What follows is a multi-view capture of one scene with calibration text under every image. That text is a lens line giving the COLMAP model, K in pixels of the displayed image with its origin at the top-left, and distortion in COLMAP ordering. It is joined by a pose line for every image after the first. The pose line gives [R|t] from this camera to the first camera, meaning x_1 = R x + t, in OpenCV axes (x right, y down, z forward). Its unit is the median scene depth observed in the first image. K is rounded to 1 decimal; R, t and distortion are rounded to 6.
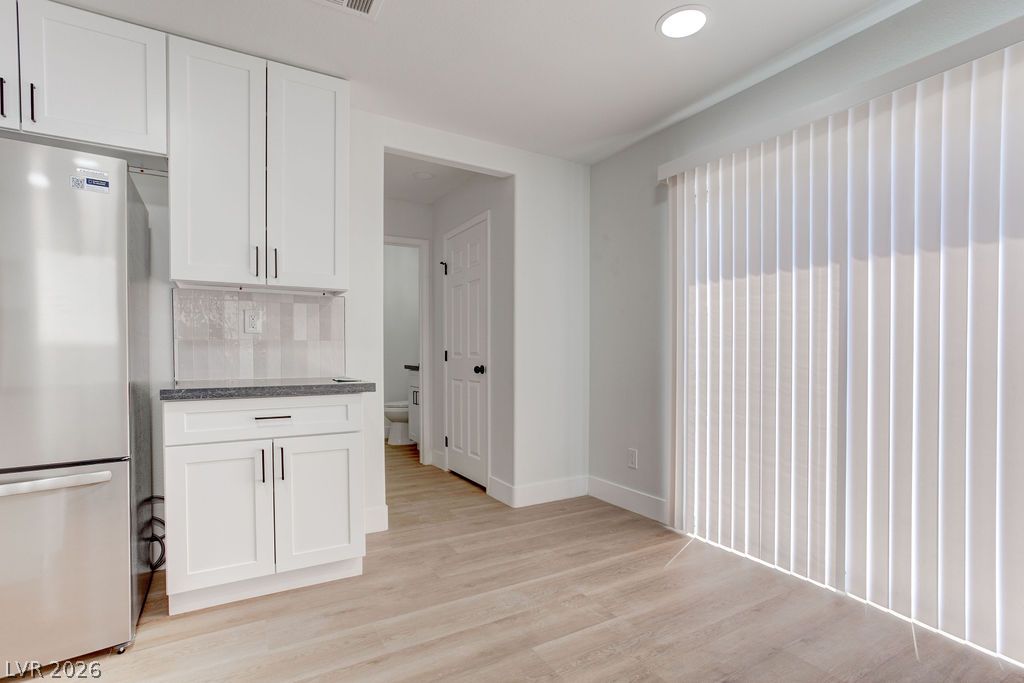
lens RADIAL K [[497.0, 0, 517.0], [0, 497.0, 348.9], [0, 0, 1]] dist [-0.049930, 0.031423]
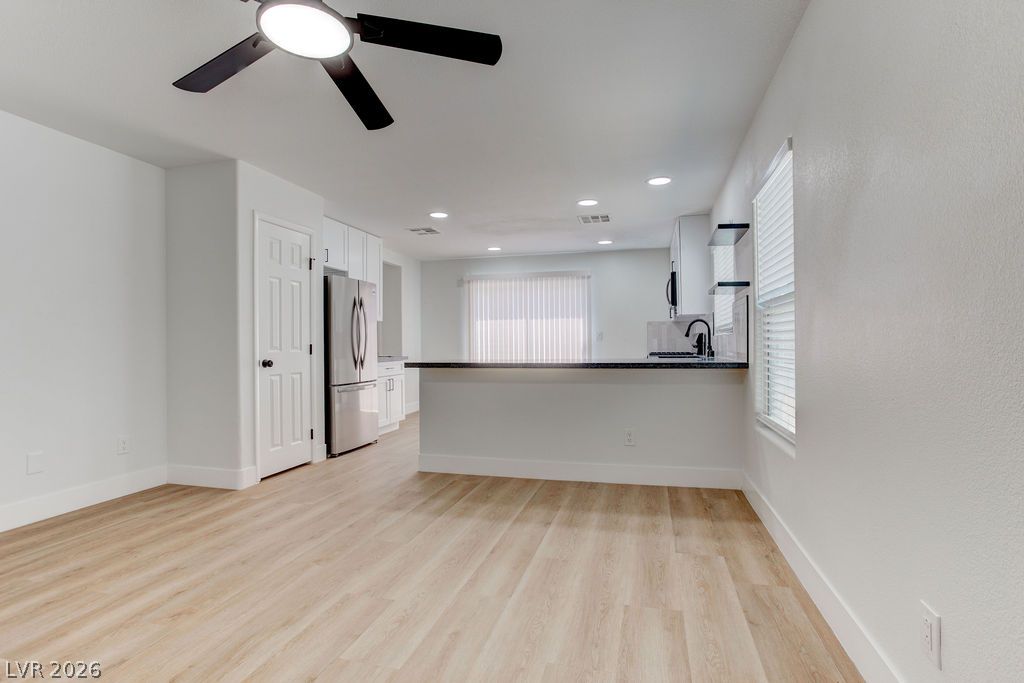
lens RADIAL K [[497.0, 0, 517.0], [0, 497.0, 348.9], [0, 0, 1]] dist [-0.049930, 0.031423]
pose [[0.700989, -0.013561, 0.713044, -1.608747], [0.016556, 0.999859, 0.002740, 0.026321], [-0.712980, 0.009885, 0.701114, -1.218894]]
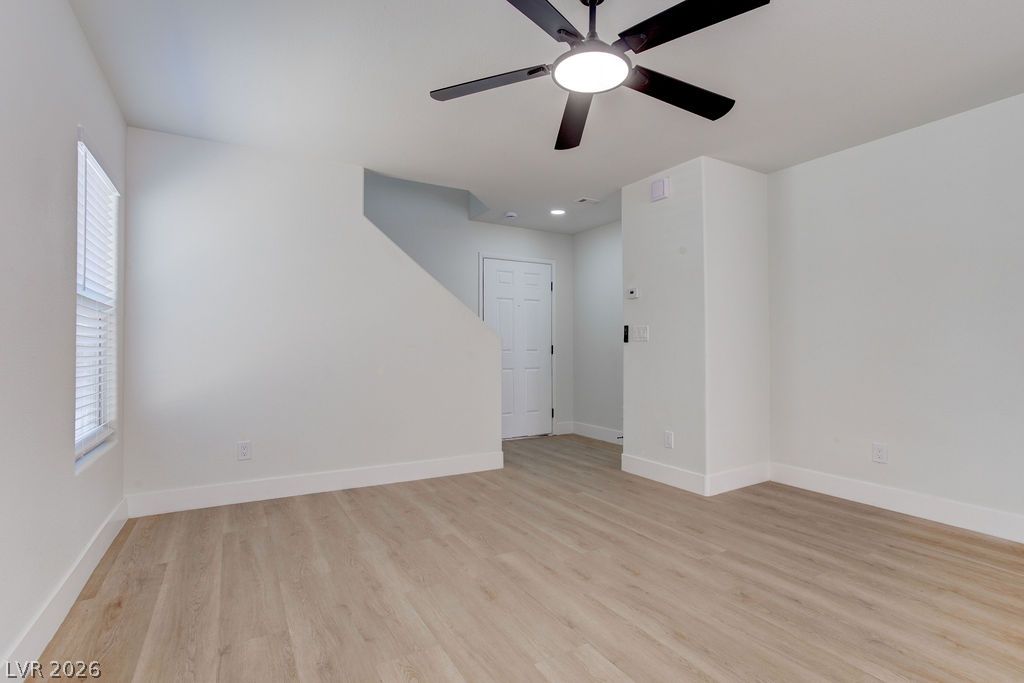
lens RADIAL K [[497.0, 0, 517.0], [0, 497.0, 348.9], [0, 0, 1]] dist [-0.049930, 0.031423]
pose [[0.012023, 0.003767, -0.999921, -0.652060], [-0.011642, 0.999926, 0.003627, 0.021222], [0.999860, 0.011597, 0.012066, -0.711380]]
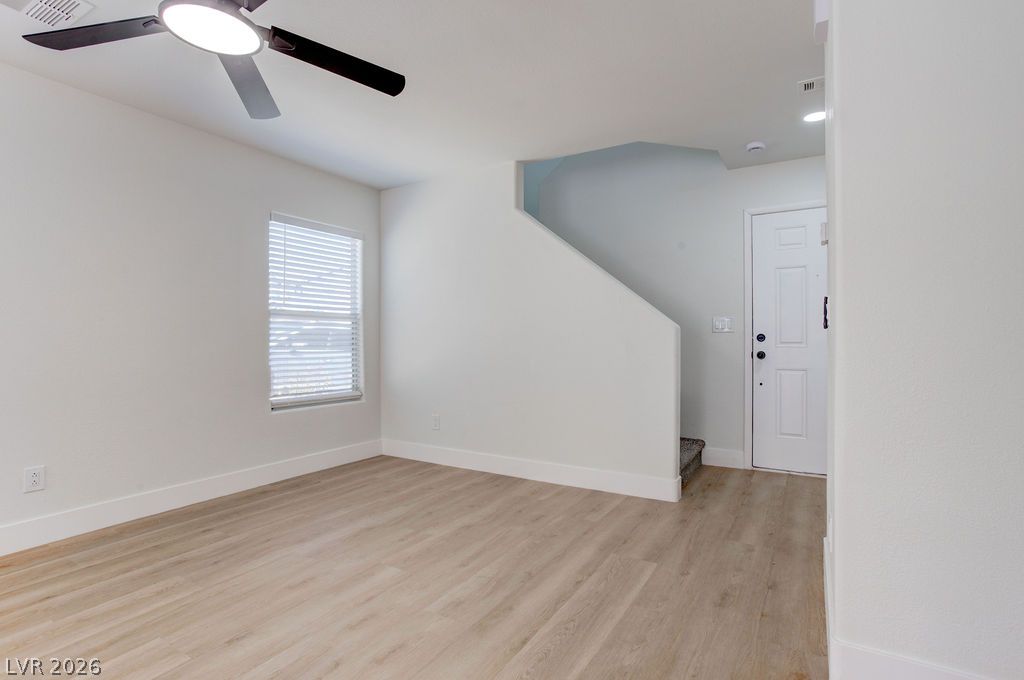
lens RADIAL K [[497.0, 0, 517.0], [0, 497.0, 347.4], [0, 0, 1]] dist [-0.049930, 0.031423]
pose [[-0.874195, 0.010998, -0.485450, -1.387255], [-0.001781, 0.999664, 0.025855, 0.012370], [0.485572, 0.023467, -0.873882, 0.137222]]
